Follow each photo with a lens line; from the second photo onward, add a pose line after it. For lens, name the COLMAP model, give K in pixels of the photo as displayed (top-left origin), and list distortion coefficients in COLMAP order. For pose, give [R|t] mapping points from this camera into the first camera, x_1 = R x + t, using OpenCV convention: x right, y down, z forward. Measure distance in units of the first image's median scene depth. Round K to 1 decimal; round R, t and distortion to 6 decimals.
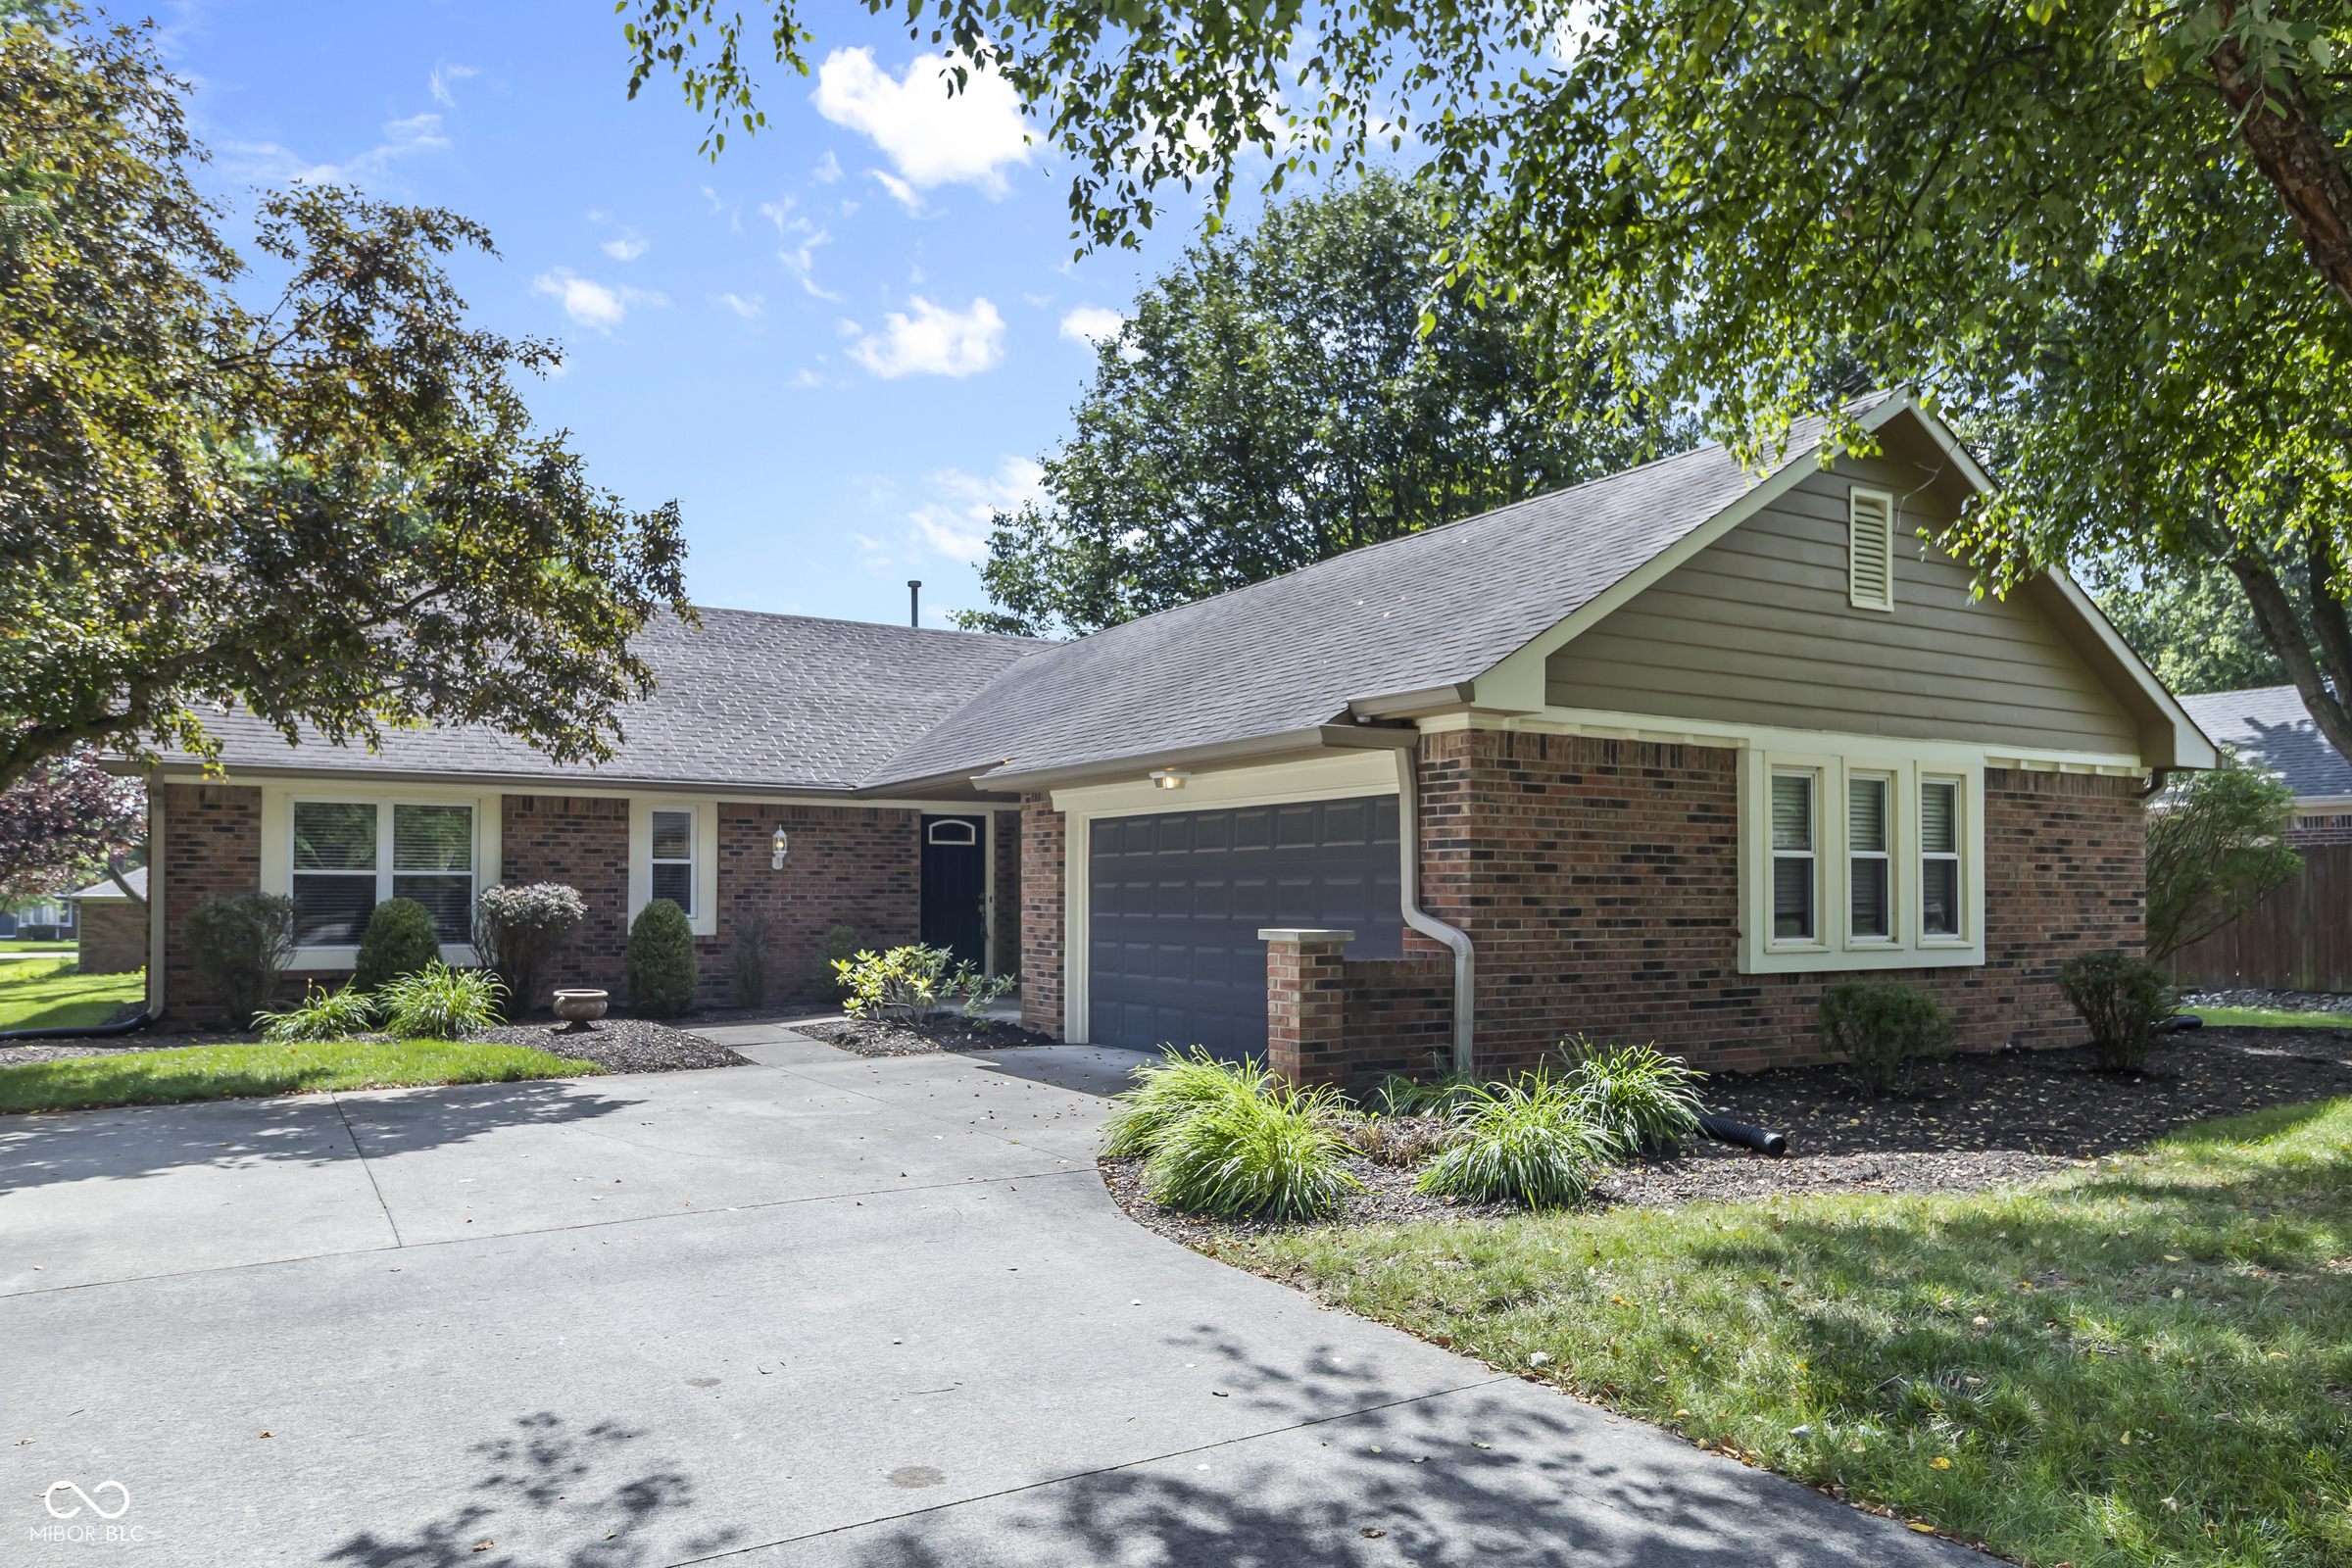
lens RADIAL K [[1534.6, 0, 1137.3], [0, 1534.6, 860.8], [0, 0, 1]] dist [0.004465, -0.003959]
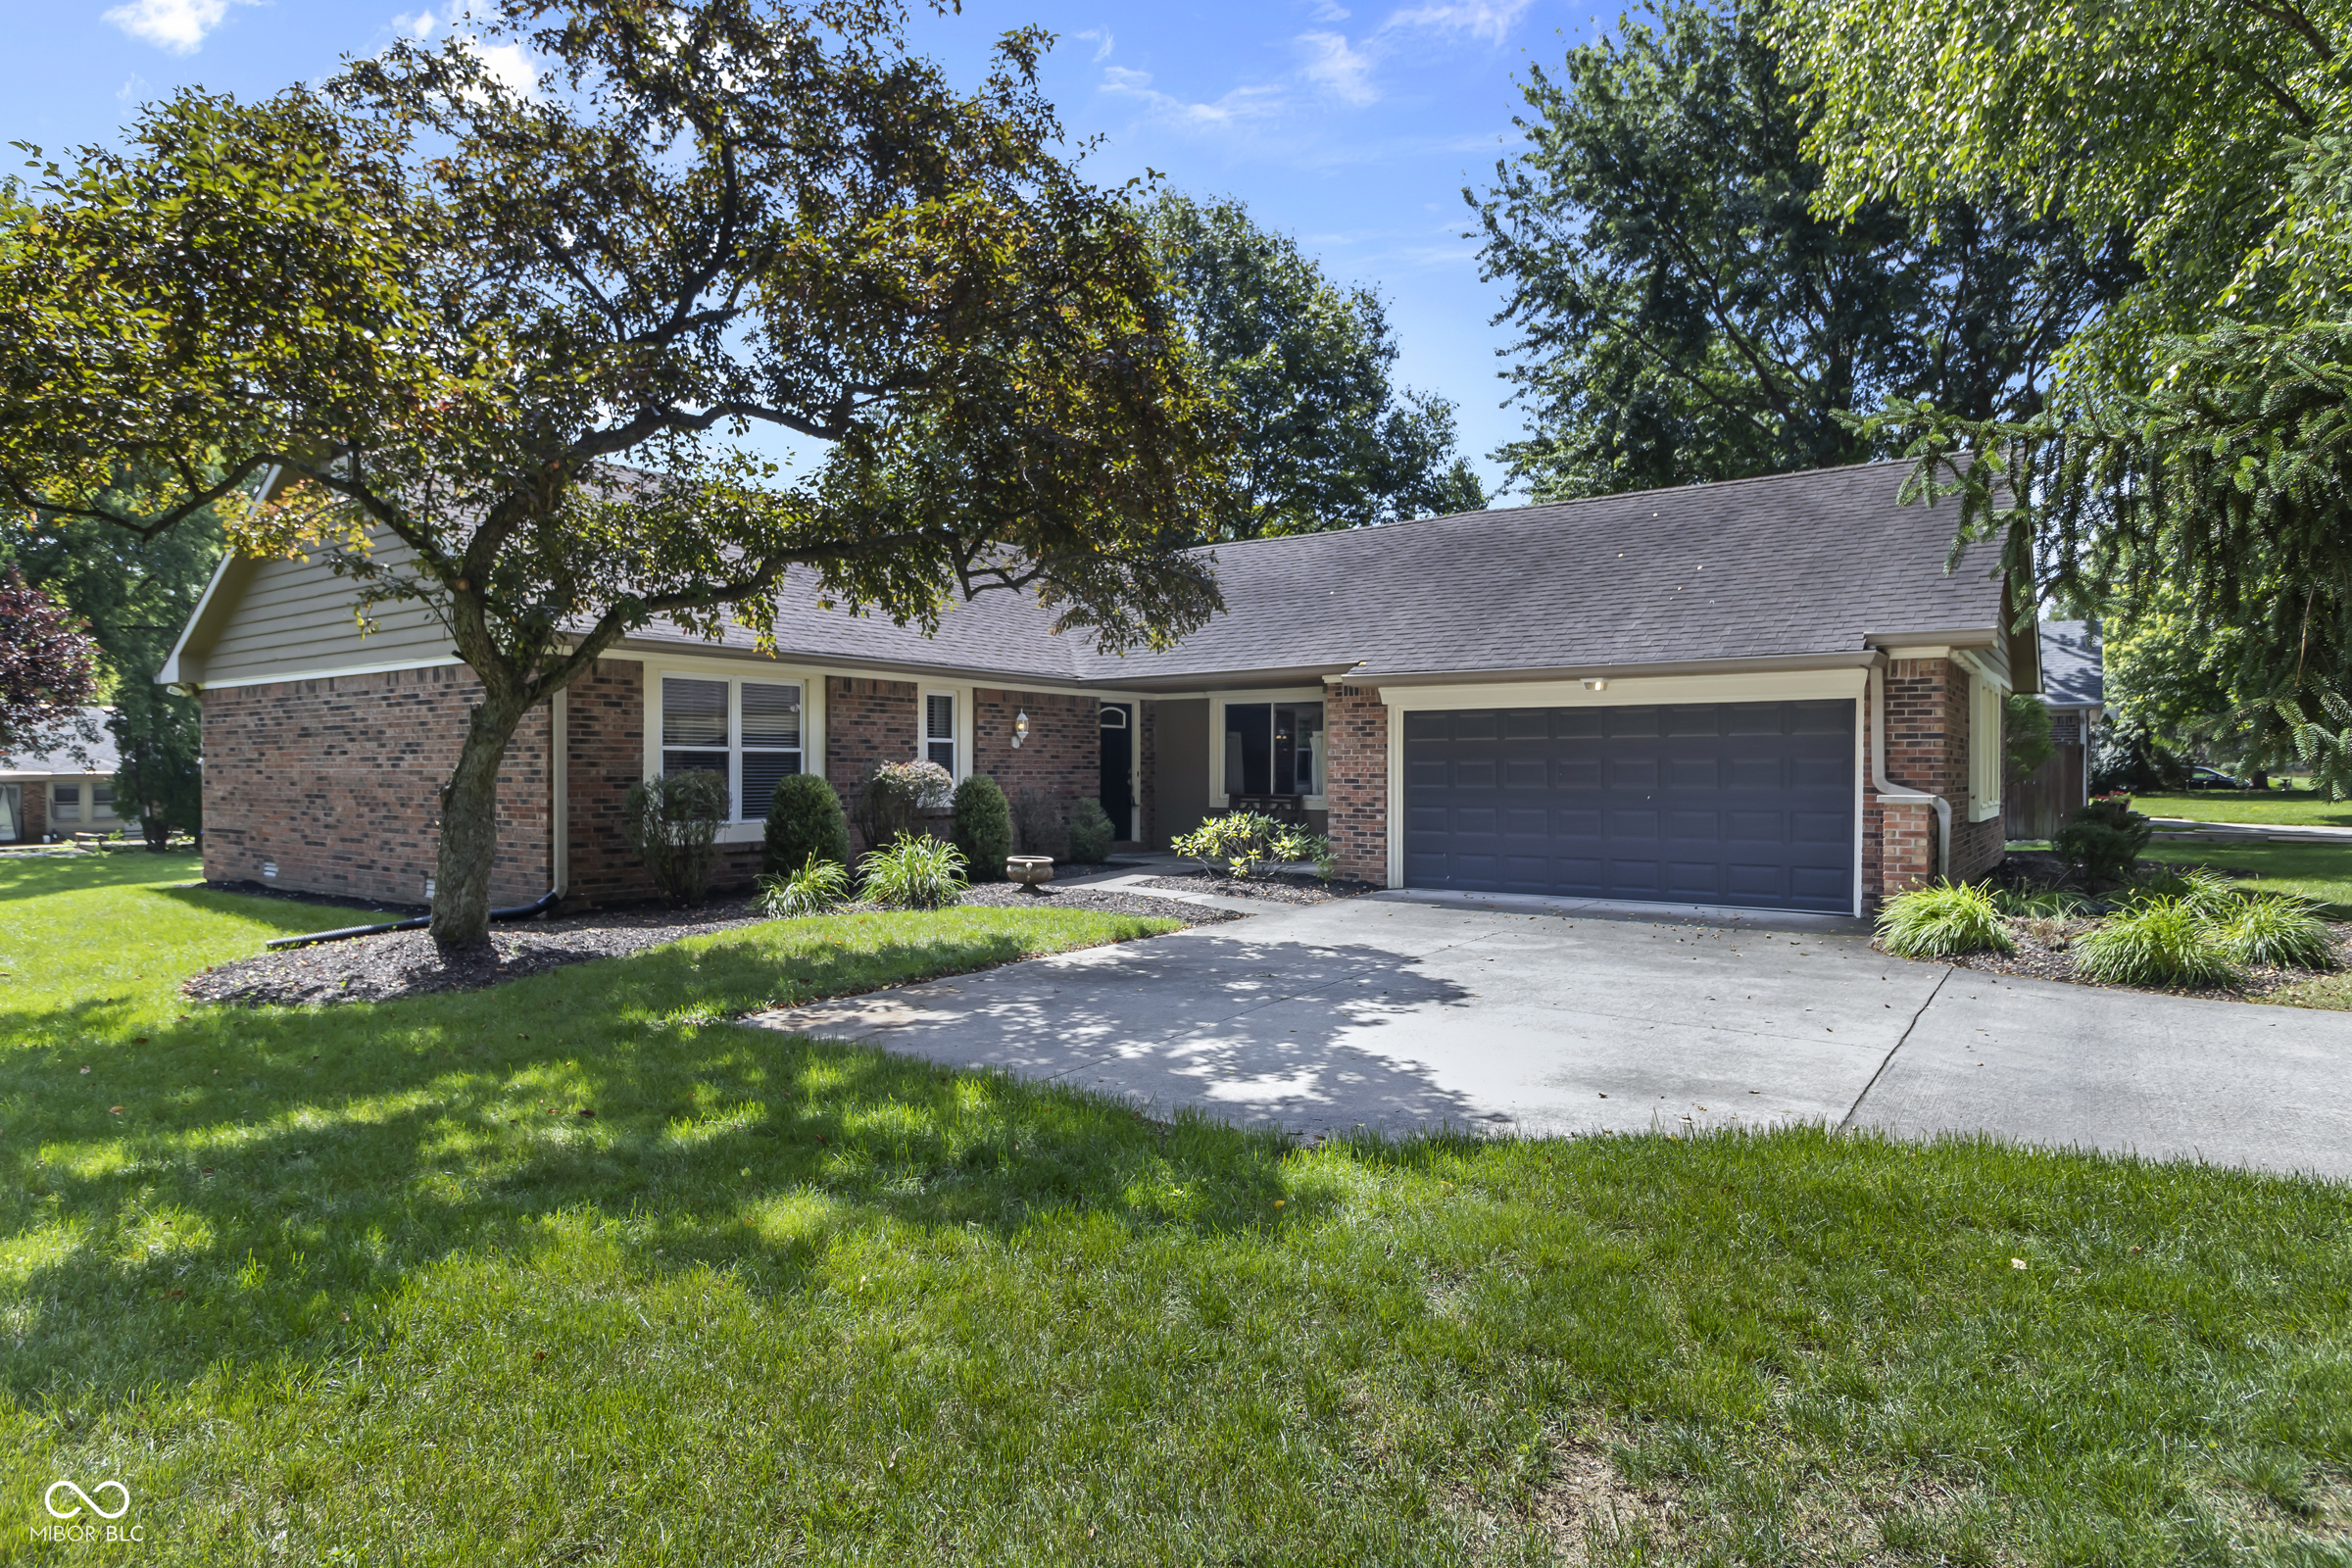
lens RADIAL K [[1239.9, 0, 1176.3], [0, 1239.9, 779.1], [0, 0, 1]] dist [-0.000317, 0.000005]
pose [[0.917144, -0.002997, 0.398546, -0.779103], [-0.008831, 0.999573, 0.027837, 0.003238], [-0.398459, -0.029050, 0.916726, 0.168094]]
